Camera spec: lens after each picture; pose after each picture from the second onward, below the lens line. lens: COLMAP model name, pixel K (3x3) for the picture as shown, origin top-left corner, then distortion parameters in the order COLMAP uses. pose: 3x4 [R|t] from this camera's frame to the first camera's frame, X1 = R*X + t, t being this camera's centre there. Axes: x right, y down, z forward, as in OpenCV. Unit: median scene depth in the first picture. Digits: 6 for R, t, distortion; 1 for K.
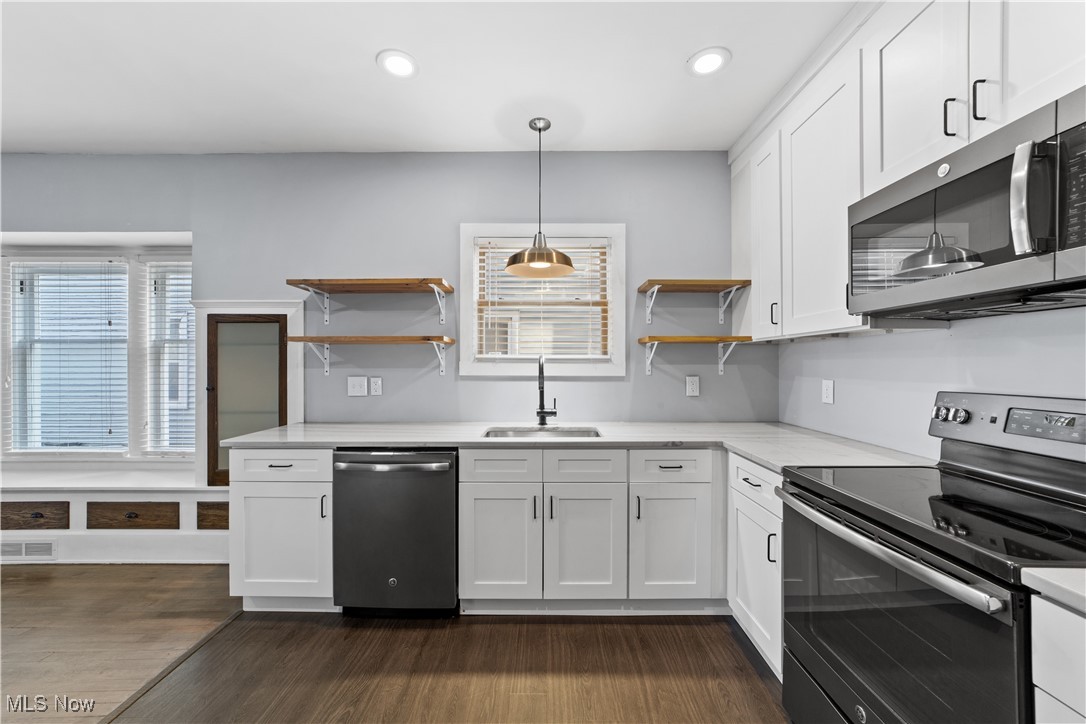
lens RADIAL K [[414.7, 0, 542.4], [0, 414.7, 365.5], [0, 0, 1]] dist [-0.020474, 0.009056]
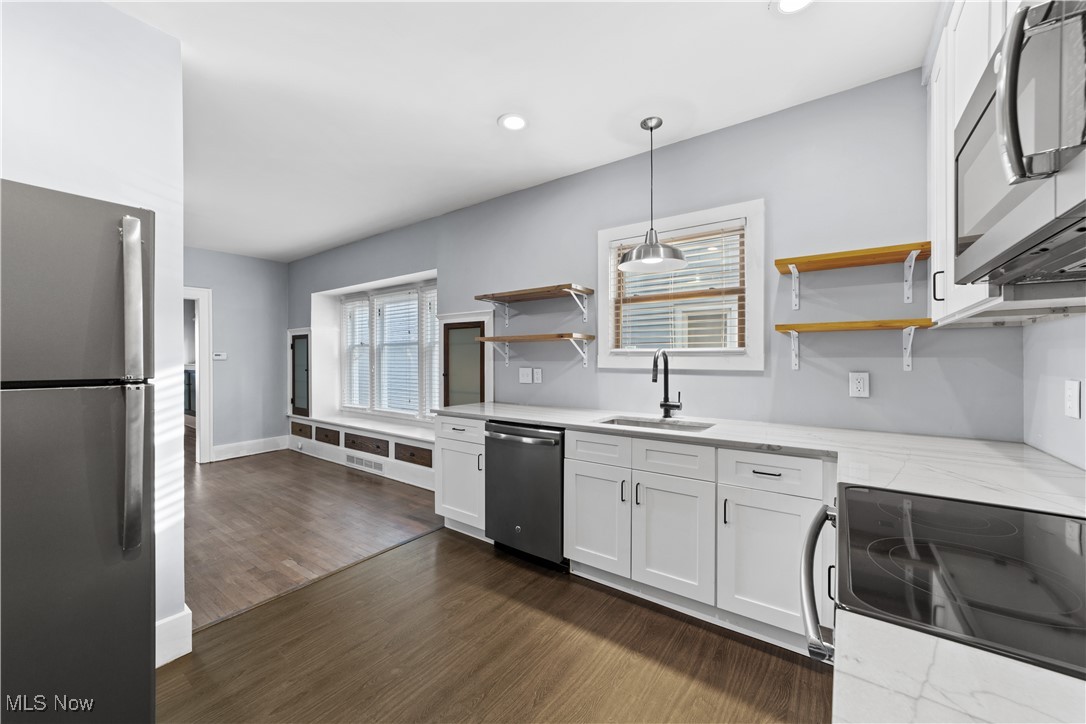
lens RADIAL K [[413.1, 0, 543.0], [0, 413.1, 362.0], [0, 0, 1]] dist [-0.012756, 0.000133]
pose [[0.812900, 0.003720, -0.582391, 0.339792], [-0.001510, 0.999990, 0.004281, 0.004145], [0.582401, -0.002600, 0.812898, 0.009719]]
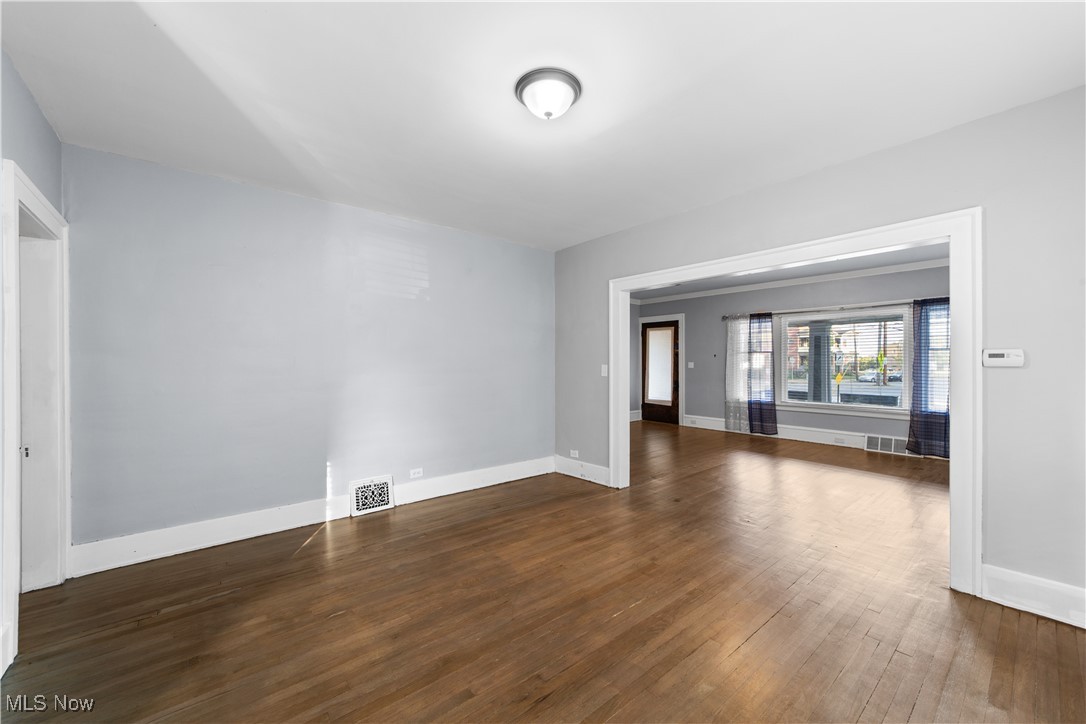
lens RADIAL K [[418.7, 0, 543.0], [0, 418.7, 362.0], [0, 0, 1]] dist [-0.012916, 0.000136]
pose [[-0.766980, 0.000486, -0.641671, -0.856193], [-0.001863, 0.999994, 0.002984, -0.003637], [0.641669, 0.003484, -0.766974, 0.774227]]
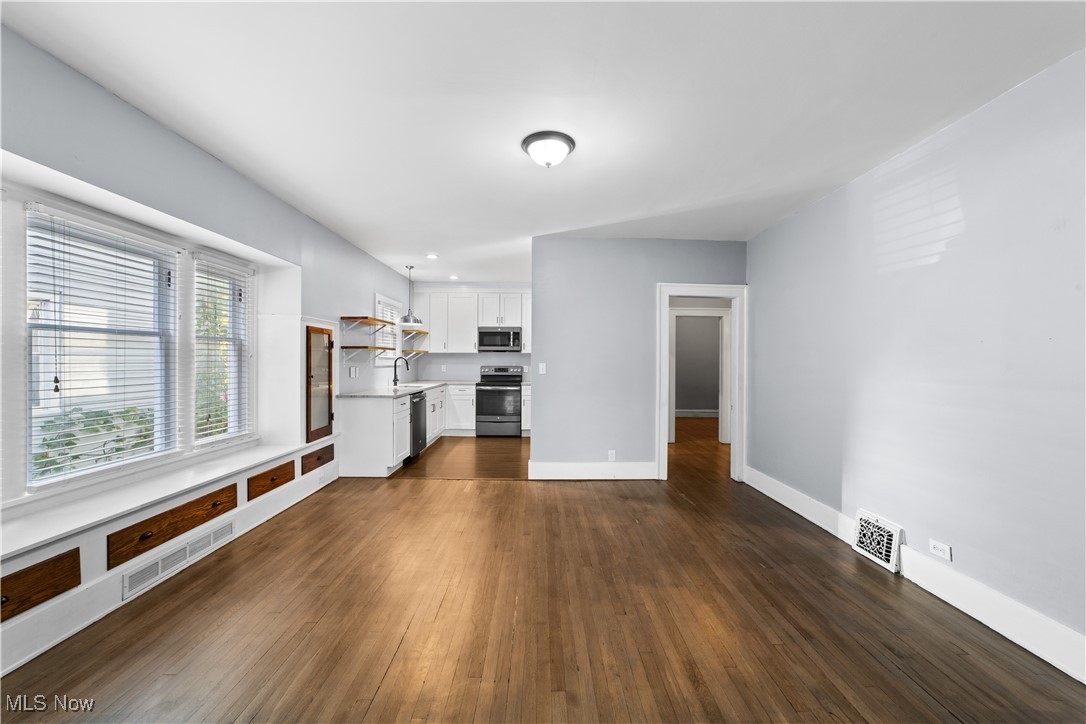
lens RADIAL K [[414.7, 0, 542.4], [0, 414.7, 365.5], [0, 0, 1]] dist [-0.020474, 0.009056]
pose [[-0.012915, -0.012453, 0.999839, -2.379429], [-0.003151, 0.999918, 0.012414, -0.004984], [-0.999912, -0.002990, -0.012953, 0.189583]]
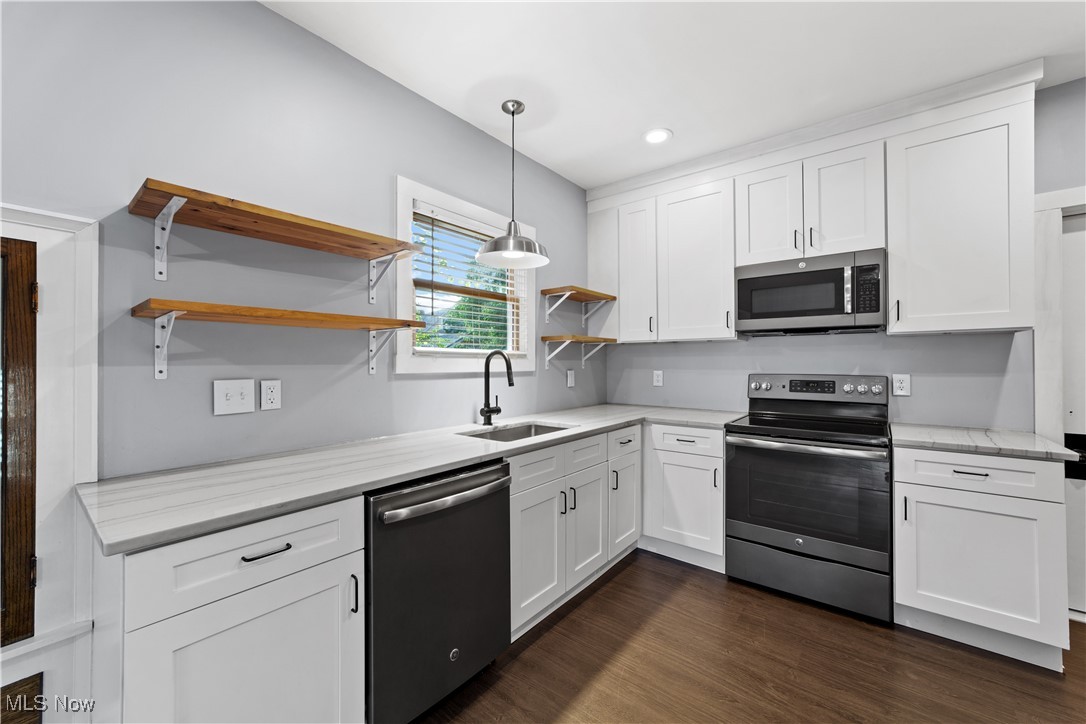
lens RADIAL K [[424.4, 0, 542.4], [0, 424.4, 361.0], [0, 0, 1]] dist [-0.021900, 0.009944]
pose [[0.620737, 0.001594, 0.784017, -0.664389], [0.002688, 0.999988, -0.004161, 0.004921], [-0.784014, 0.004690, 0.620725, 0.317973]]
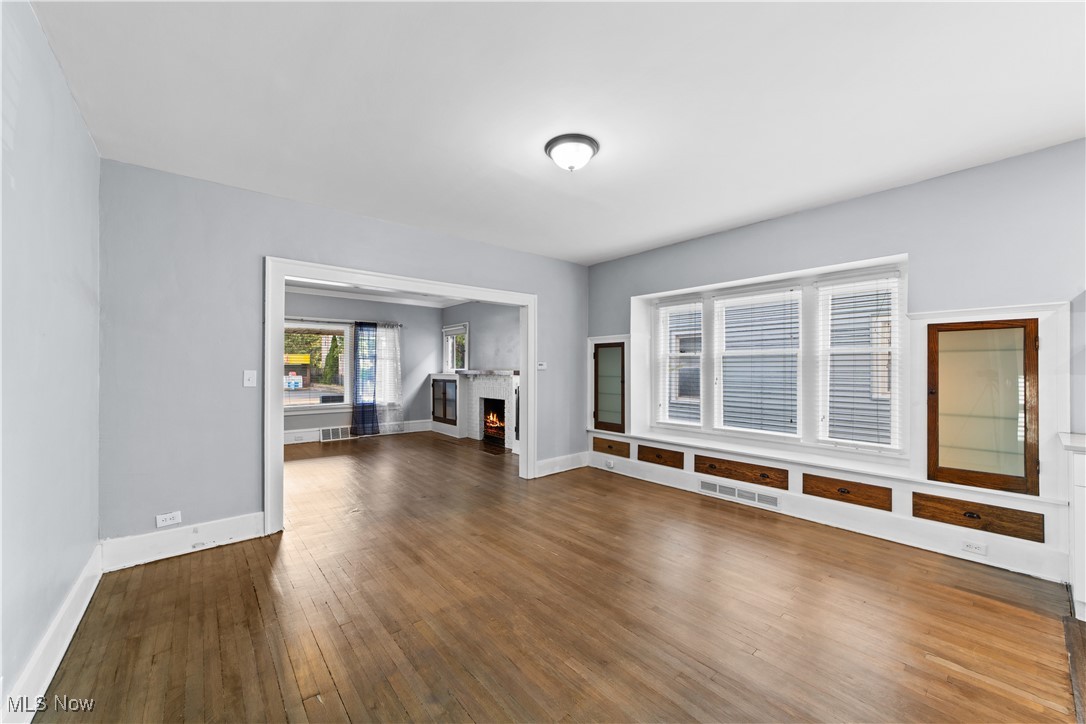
lens RADIAL K [[414.7, 0, 542.4], [0, 414.7, 365.5], [0, 0, 1]] dist [-0.020474, 0.009056]
pose [[0.646444, -0.003471, -0.762953, -0.666189], [-0.005377, 0.999944, -0.009104, 0.001960], [0.762942, 0.009988, 0.646390, -0.527018]]
